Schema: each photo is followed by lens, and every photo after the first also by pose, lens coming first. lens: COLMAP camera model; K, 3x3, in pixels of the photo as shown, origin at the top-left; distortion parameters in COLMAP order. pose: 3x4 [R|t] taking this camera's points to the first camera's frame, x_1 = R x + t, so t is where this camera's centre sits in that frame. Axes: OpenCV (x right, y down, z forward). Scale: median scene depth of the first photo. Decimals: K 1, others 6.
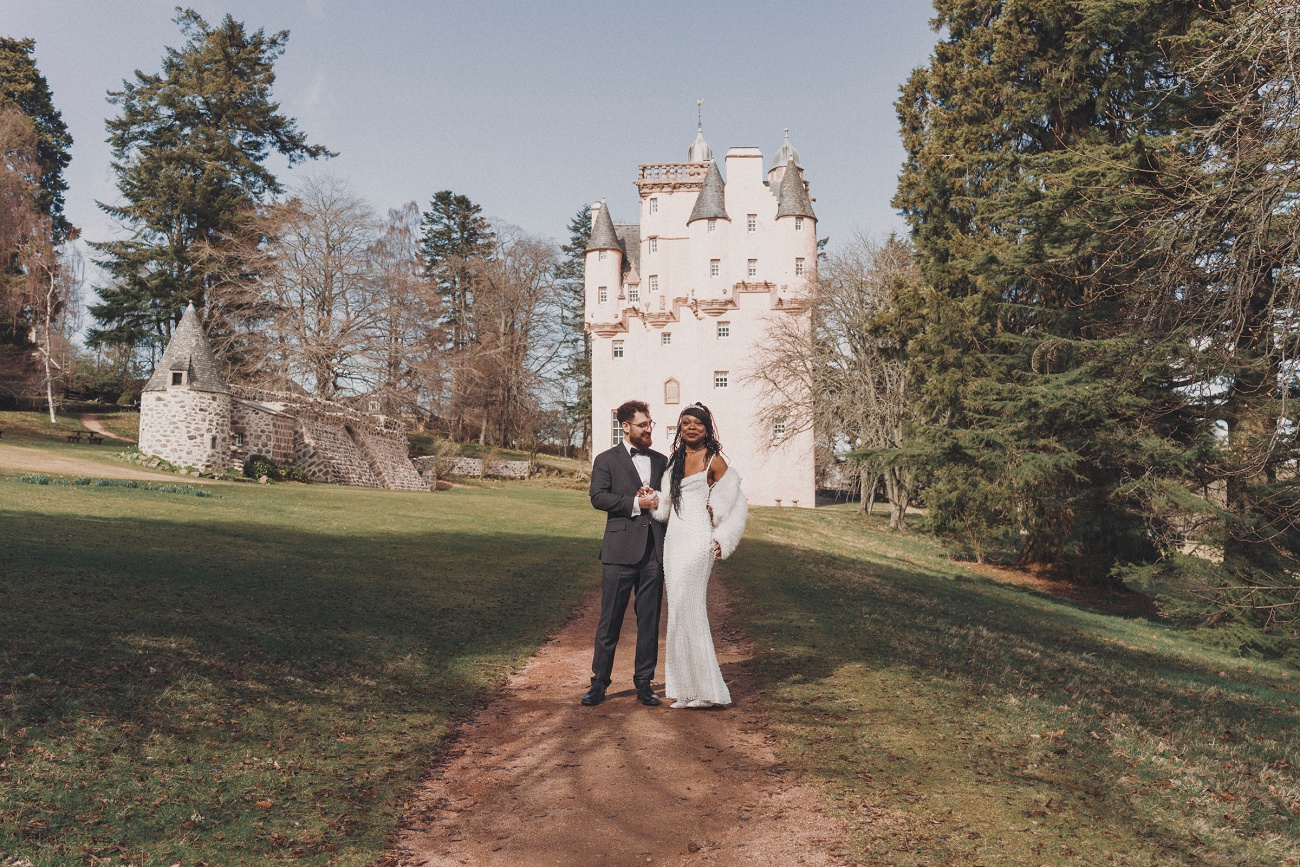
lens RADIAL K [[1223.3, 0, 654.5], [0, 1223.3, 427.6], [0, 0, 1]] dist [0.002697, 0.000000]
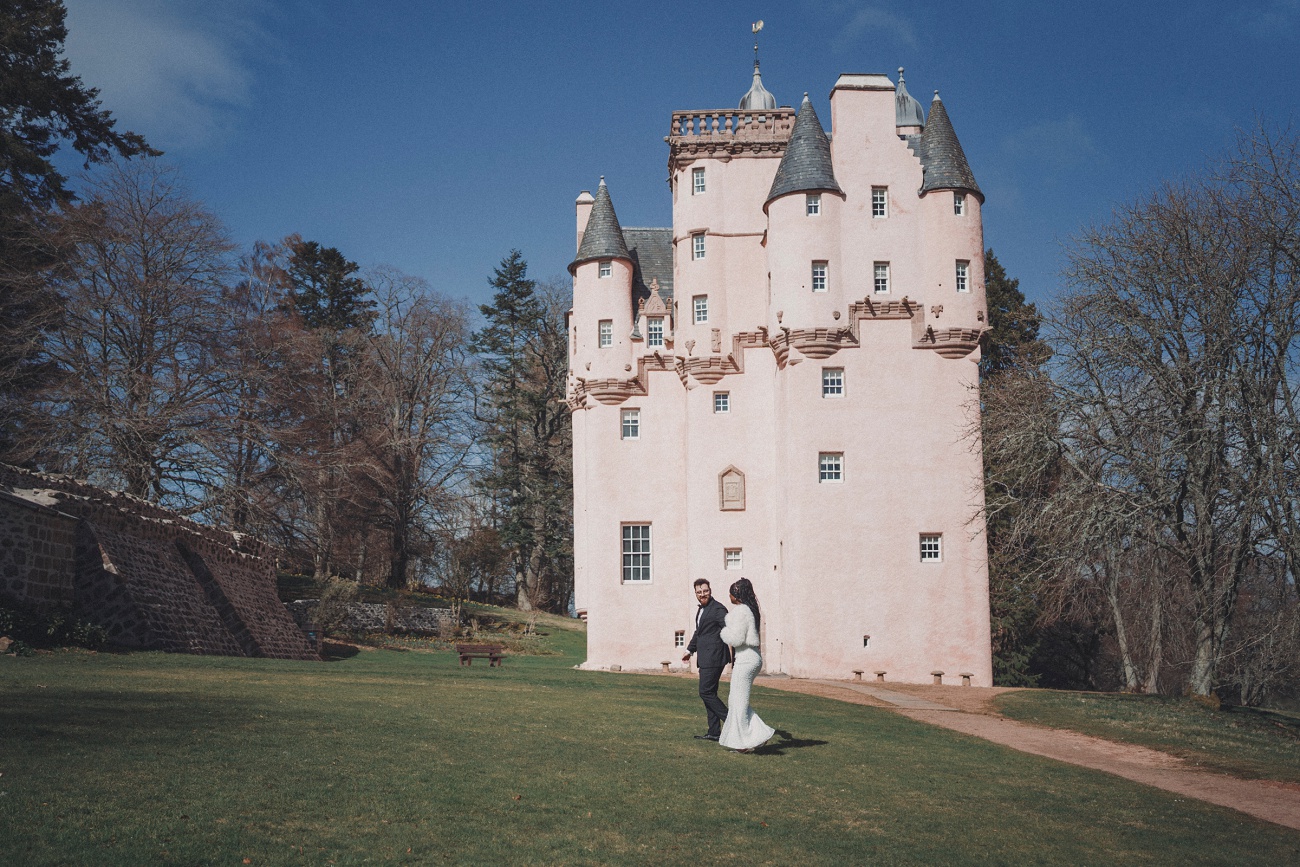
lens RADIAL K [[1344.5, 0, 593.1], [0, 1344.5, 573.7], [0, 0, 1]] dist [-0.016212, 0.000000]
pose [[0.998221, 0.000744, 0.059625, -0.091534], [-0.000688, 0.999999, -0.000959, 0.011907], [-0.059626, 0.000917, 0.998220, 0.346913]]
